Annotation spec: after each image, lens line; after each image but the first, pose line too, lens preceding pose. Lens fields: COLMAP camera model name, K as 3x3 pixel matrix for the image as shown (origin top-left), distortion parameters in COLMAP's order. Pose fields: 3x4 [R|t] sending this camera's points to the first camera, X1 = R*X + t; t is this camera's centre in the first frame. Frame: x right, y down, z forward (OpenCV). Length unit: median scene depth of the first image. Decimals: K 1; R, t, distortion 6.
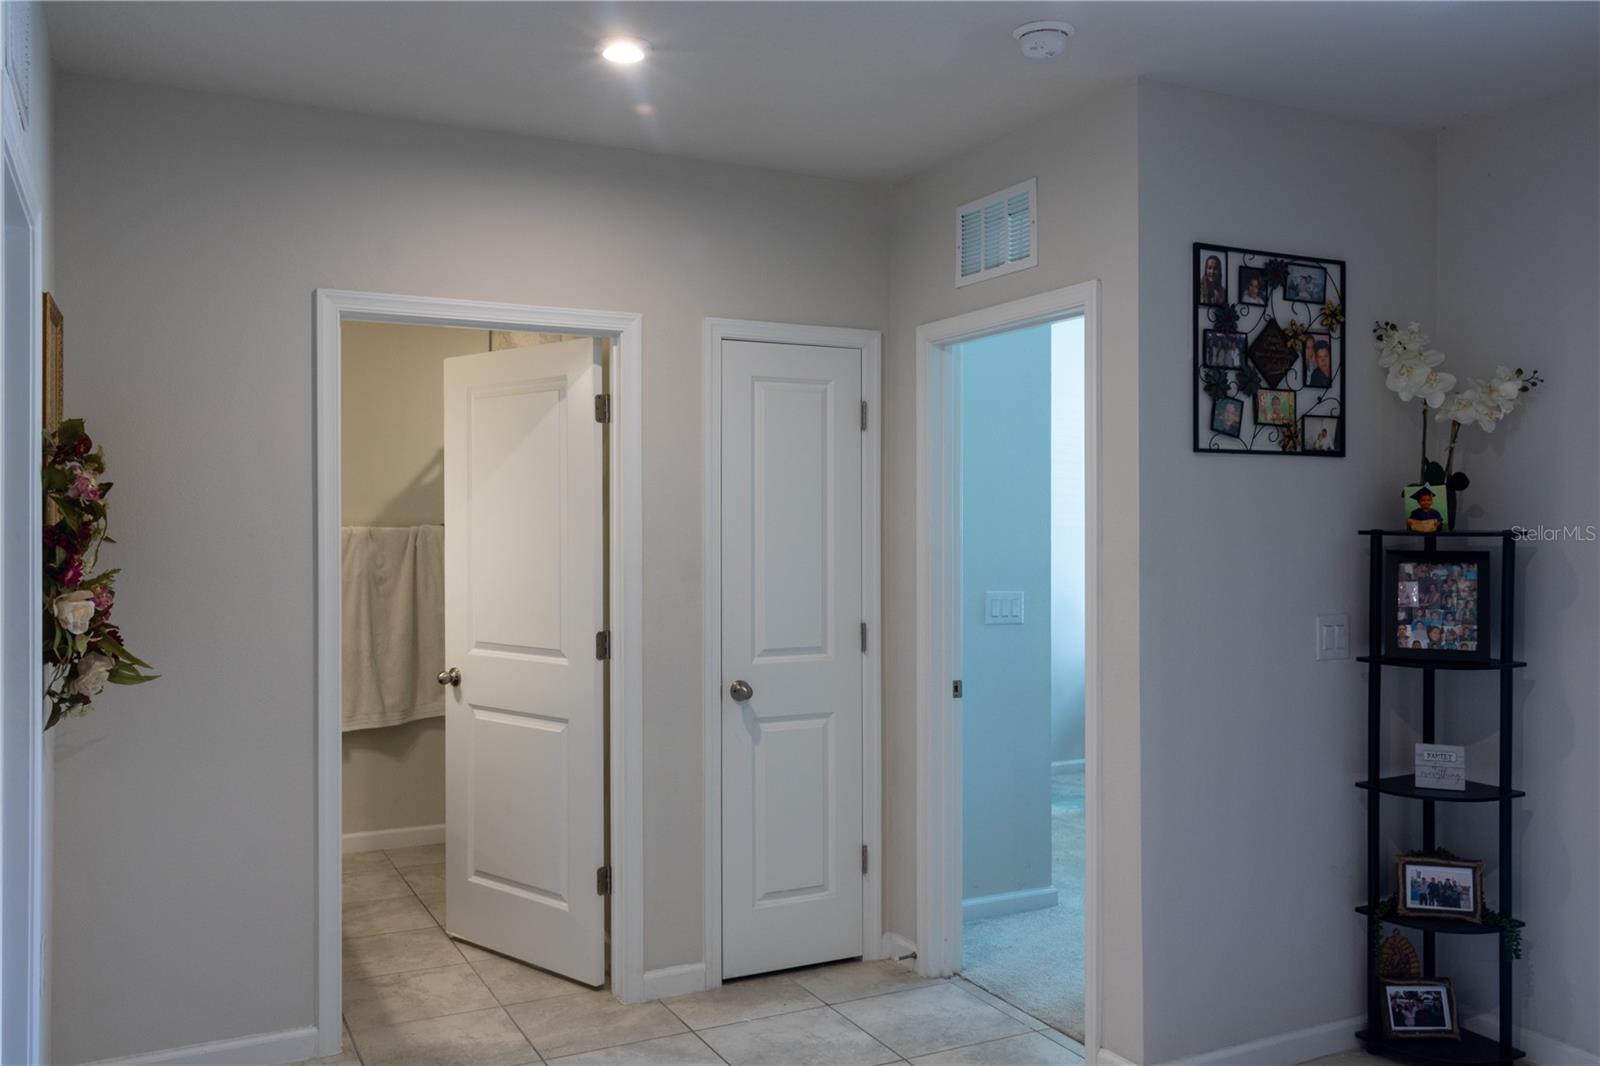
lens RADIAL K [[1421.9, 0, 800.0], [0, 1421.9, 533.0], [0, 0, 1]] dist [0.095446, 0.003908]
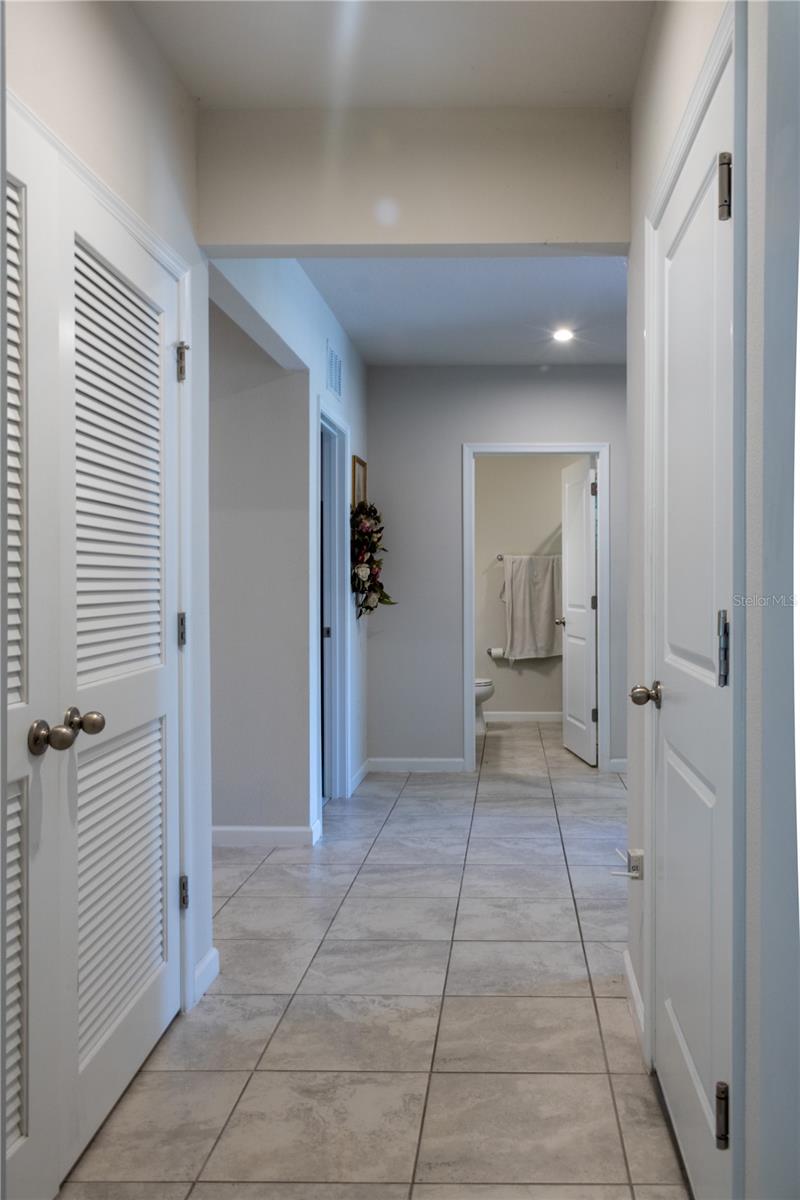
lens RADIAL K [[1006.7, 0, 403.0], [0, 1006.7, 594.7], [0, 0, 1]] dist [0.003331, -0.004331]
pose [[0.860834, 0.008615, -0.508813, 0.408503], [-0.005691, 0.999957, 0.007302, 0.064040], [0.508855, -0.003390, 0.860846, -0.450754]]
